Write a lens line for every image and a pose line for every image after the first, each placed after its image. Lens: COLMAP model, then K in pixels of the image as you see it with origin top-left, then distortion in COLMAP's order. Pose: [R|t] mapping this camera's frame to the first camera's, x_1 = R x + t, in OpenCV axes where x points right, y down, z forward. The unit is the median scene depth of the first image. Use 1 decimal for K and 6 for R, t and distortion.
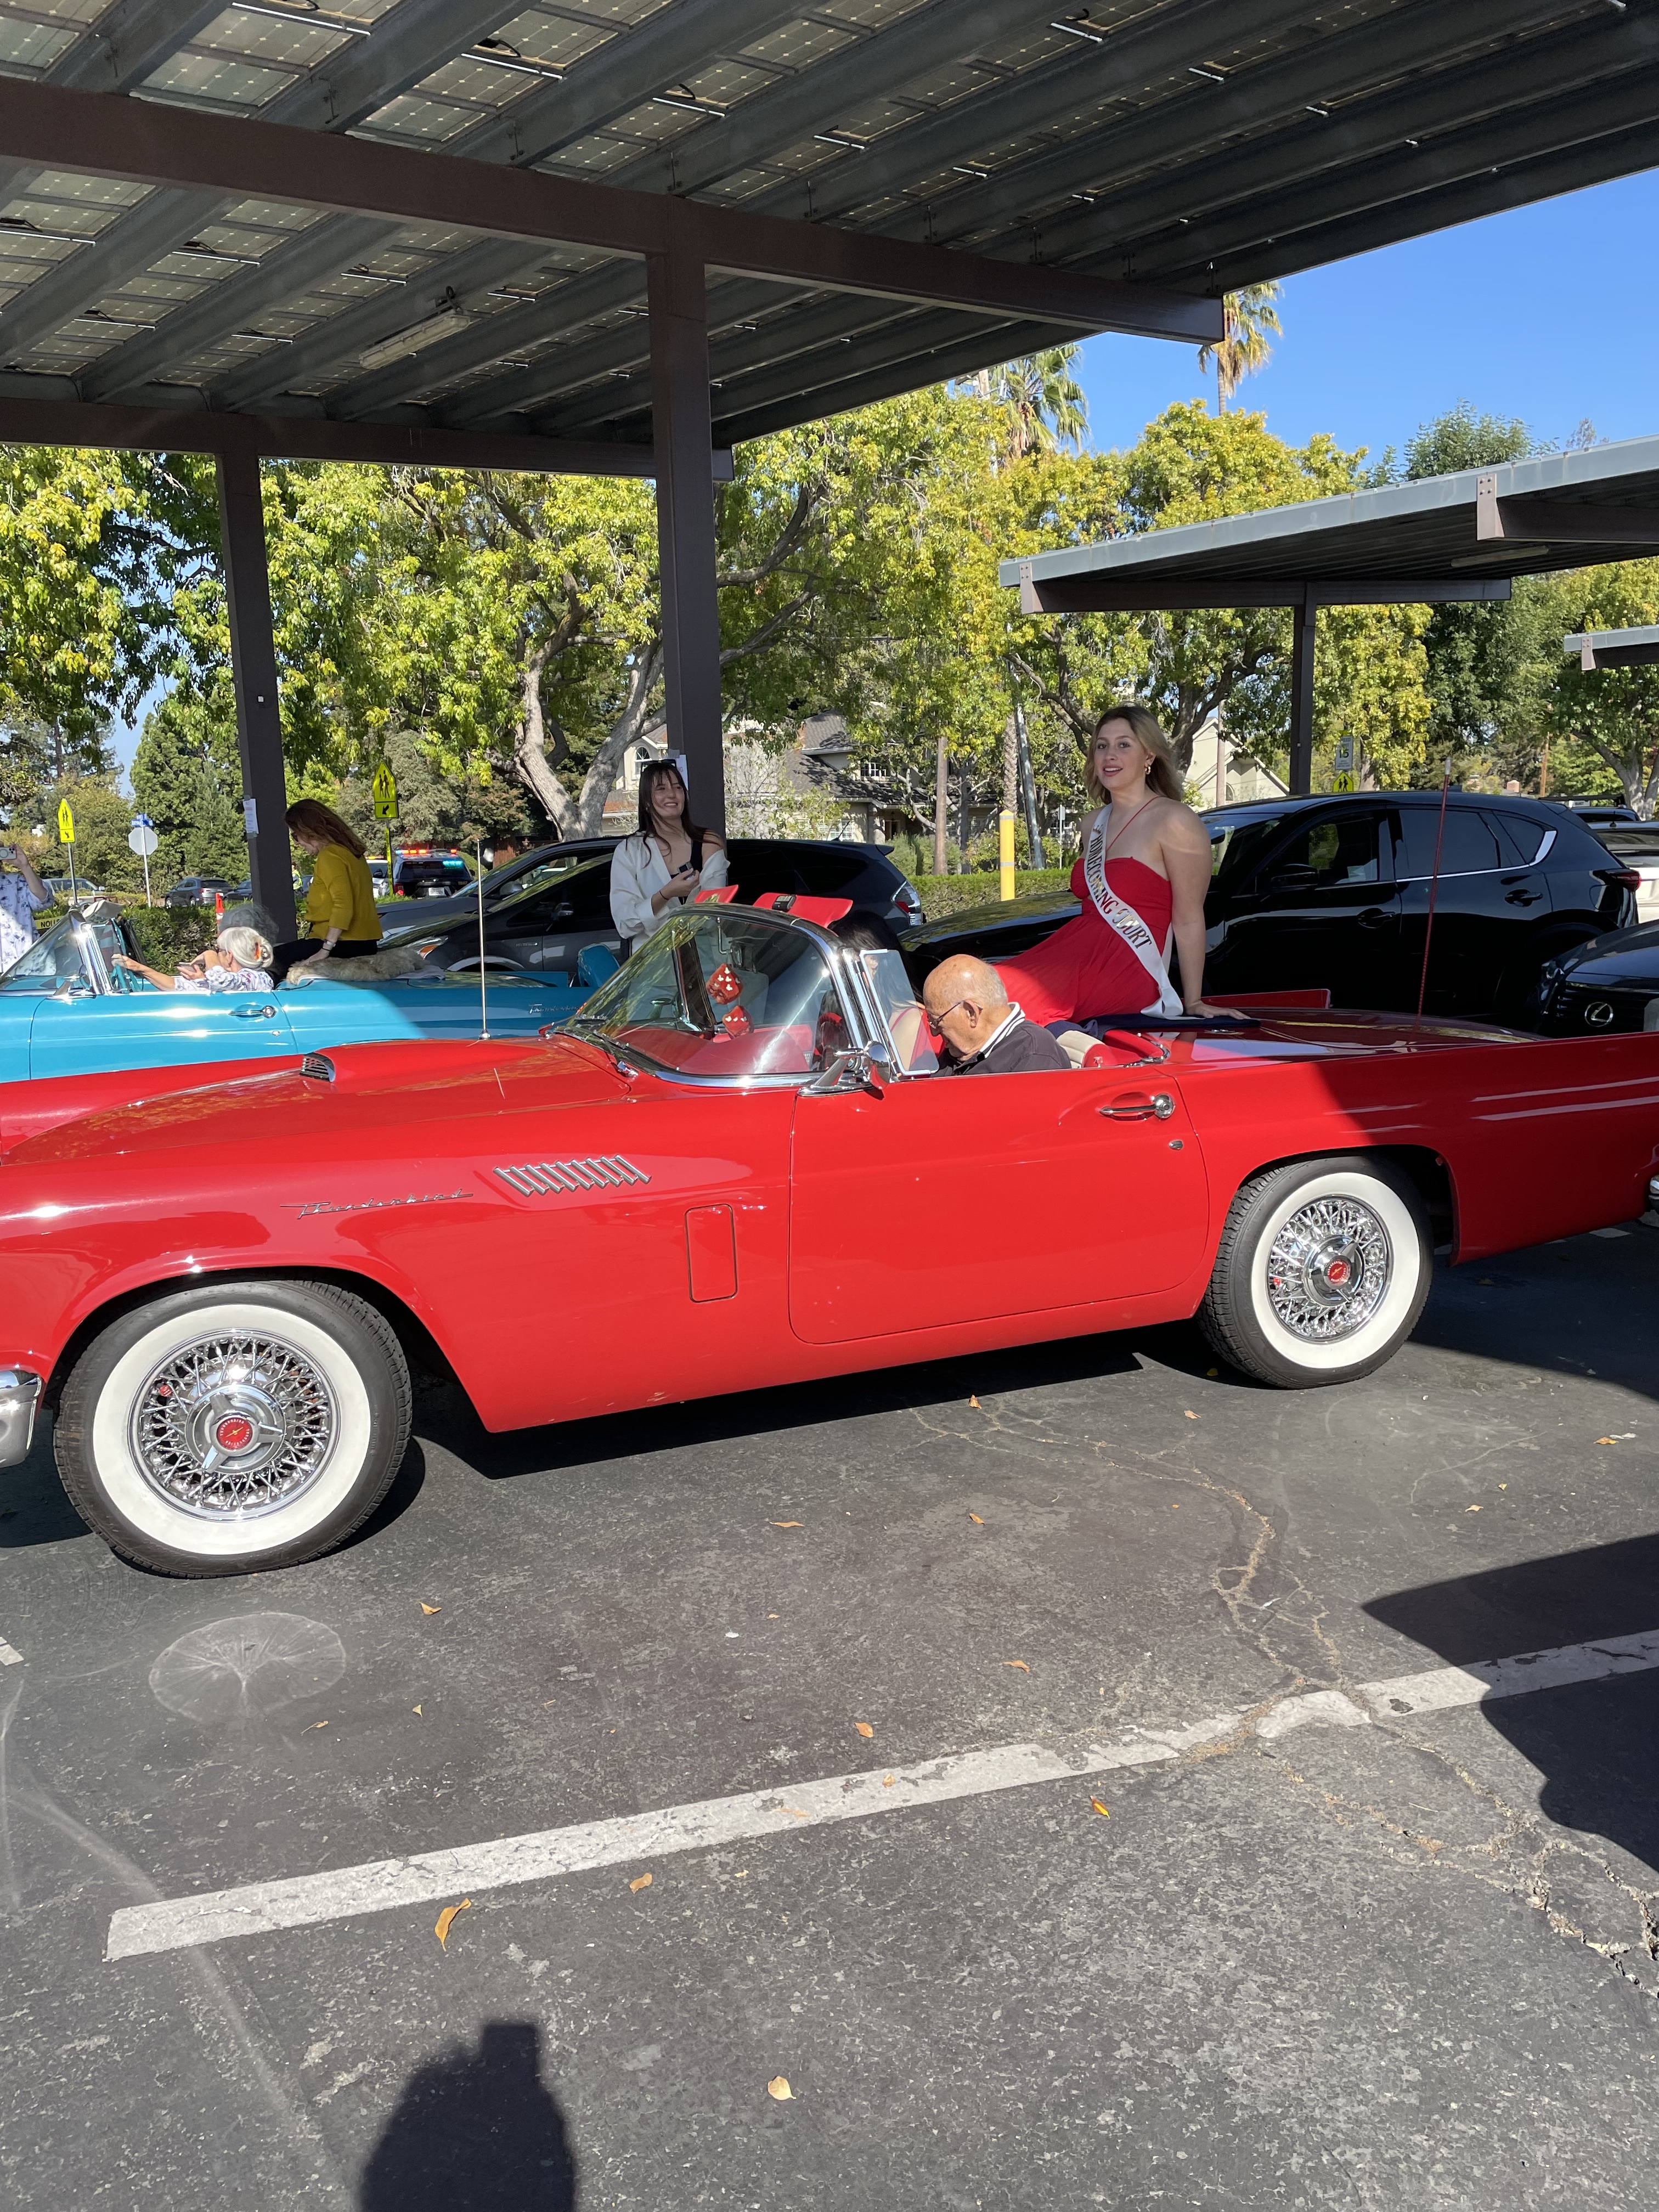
lens RADIAL K [[1680.0, 0, 834.0], [0, 1680.0, 1107.4], [0, 0, 1]] dist [0.083712, -0.104361]
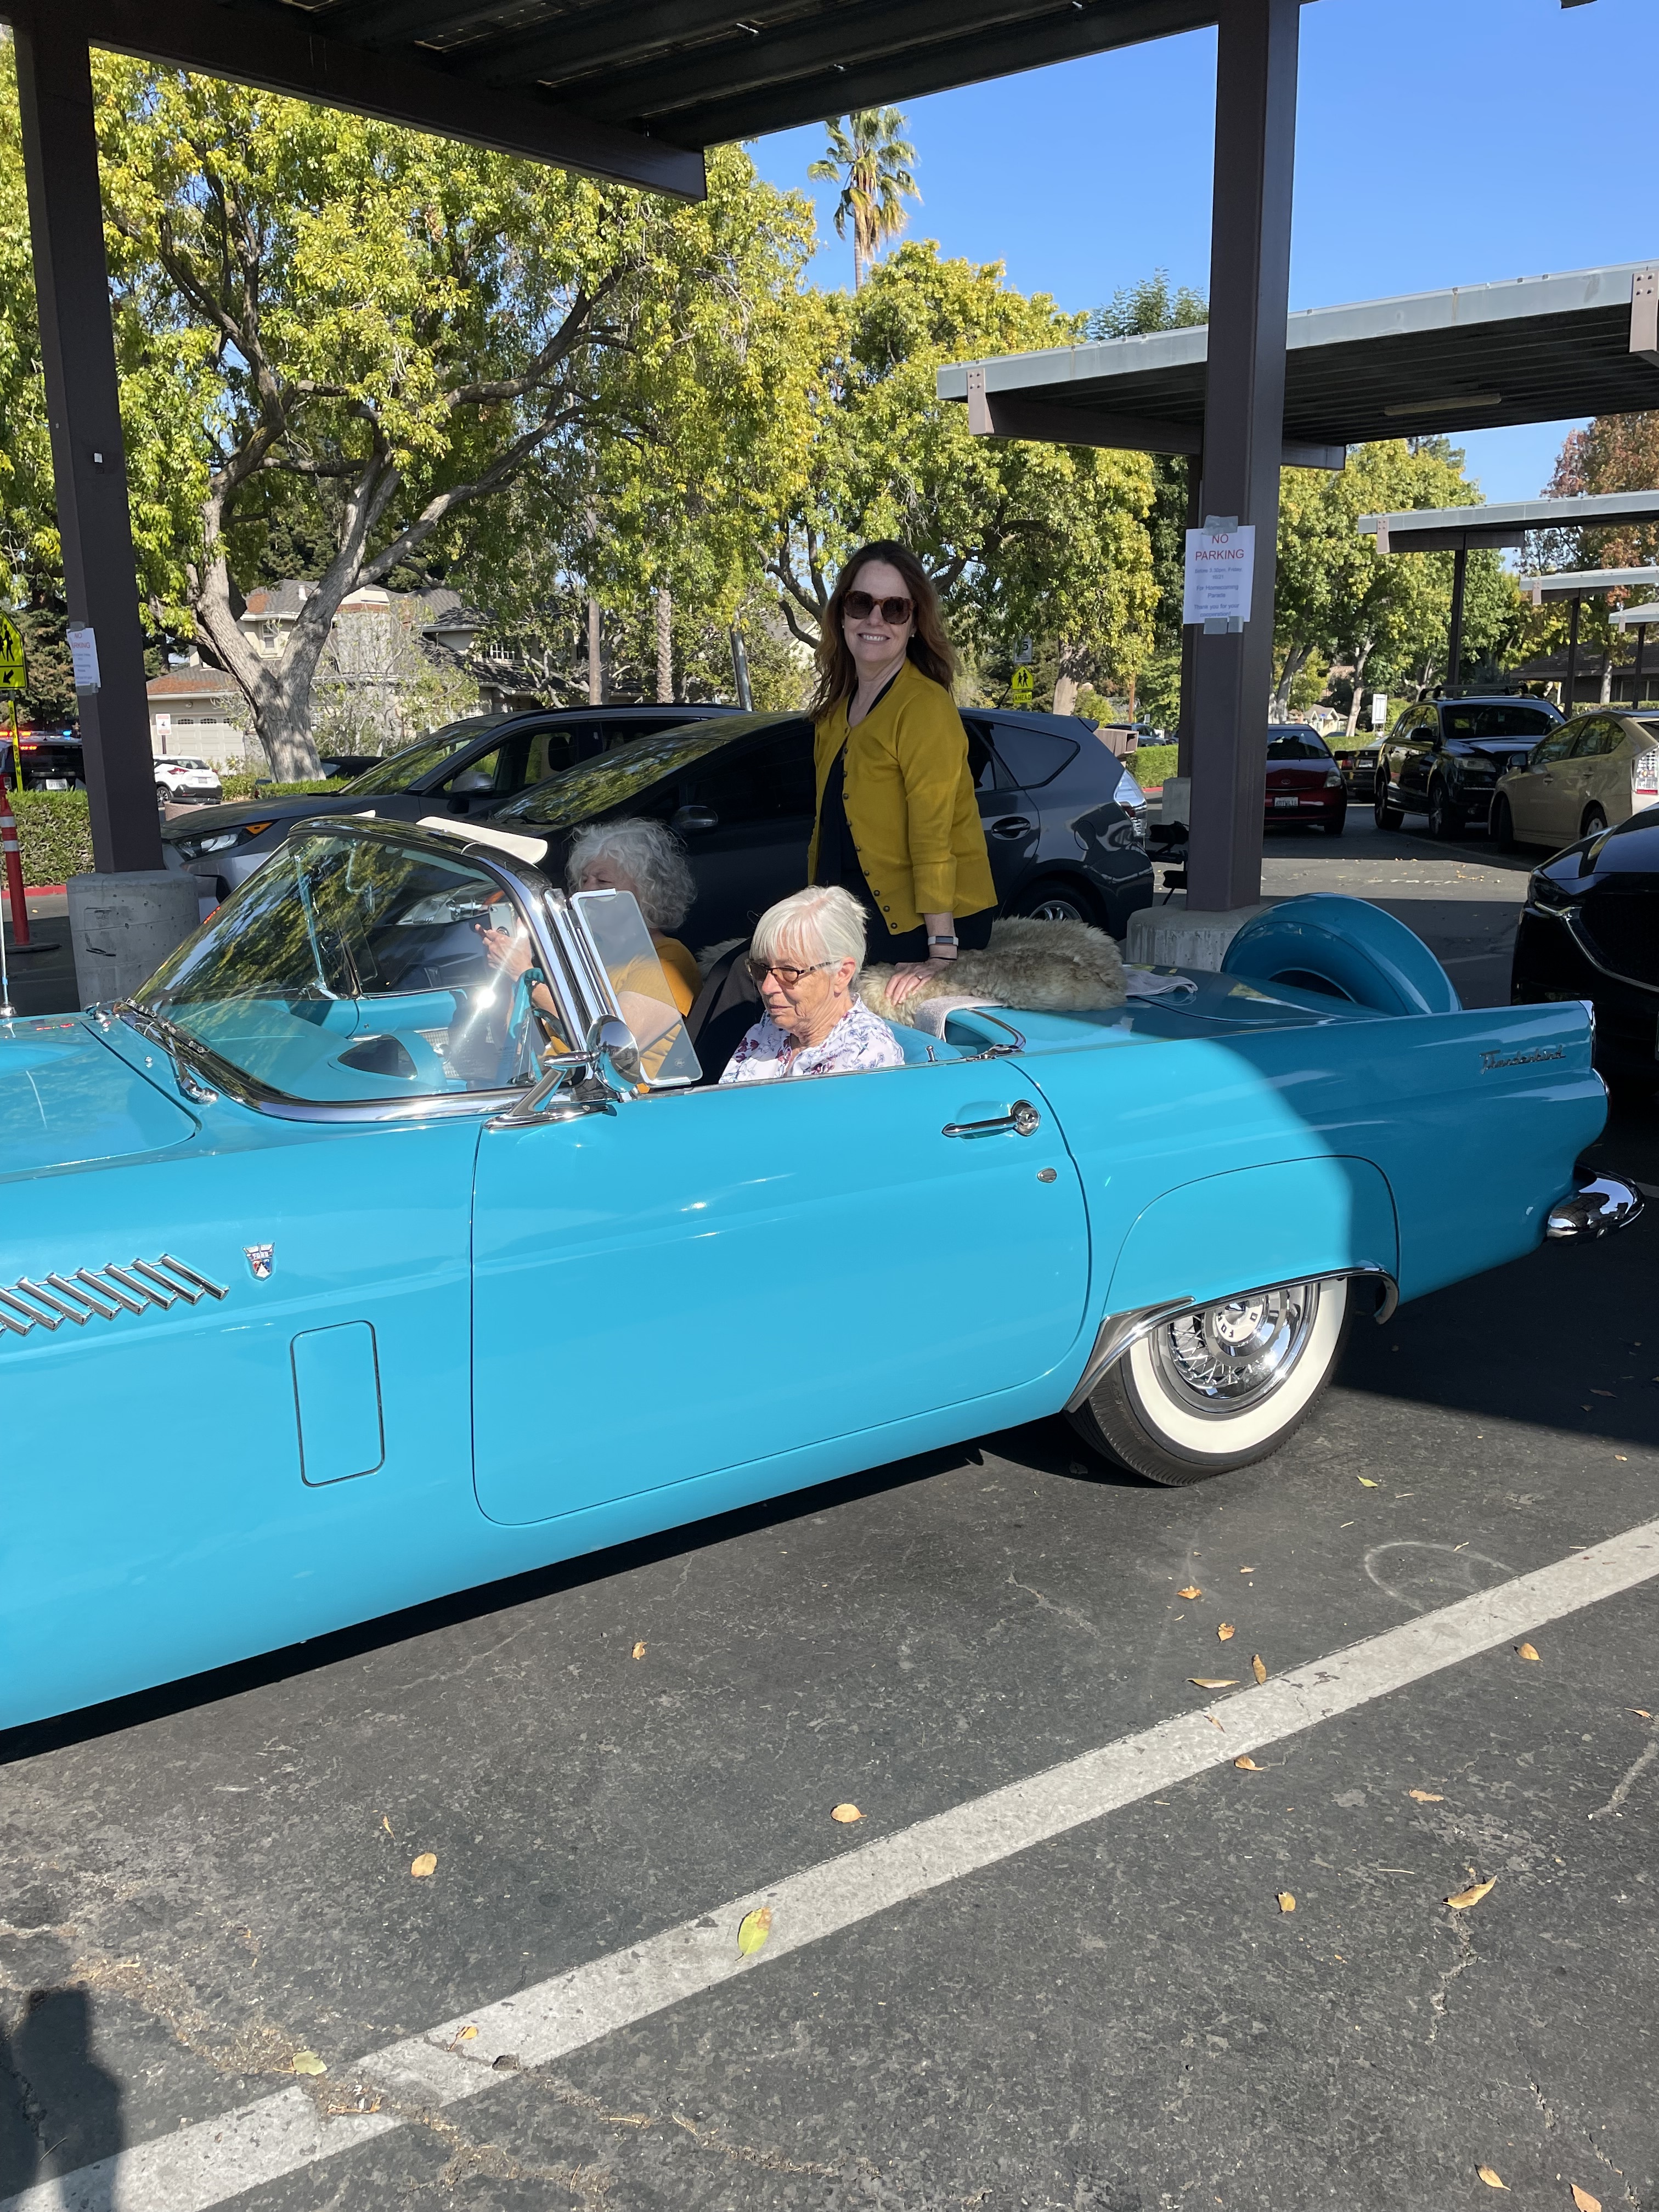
lens RADIAL K [[1680.0, 0, 845.2], [0, 1680.0, 1070.1], [0, 0, 1]] dist [0.083712, -0.104361]
pose [[0.964879, -0.044311, 0.258930, -0.110118], [0.034110, 0.998460, 0.043760, -0.020183], [-0.260470, -0.033391, 0.964904, 0.157189]]
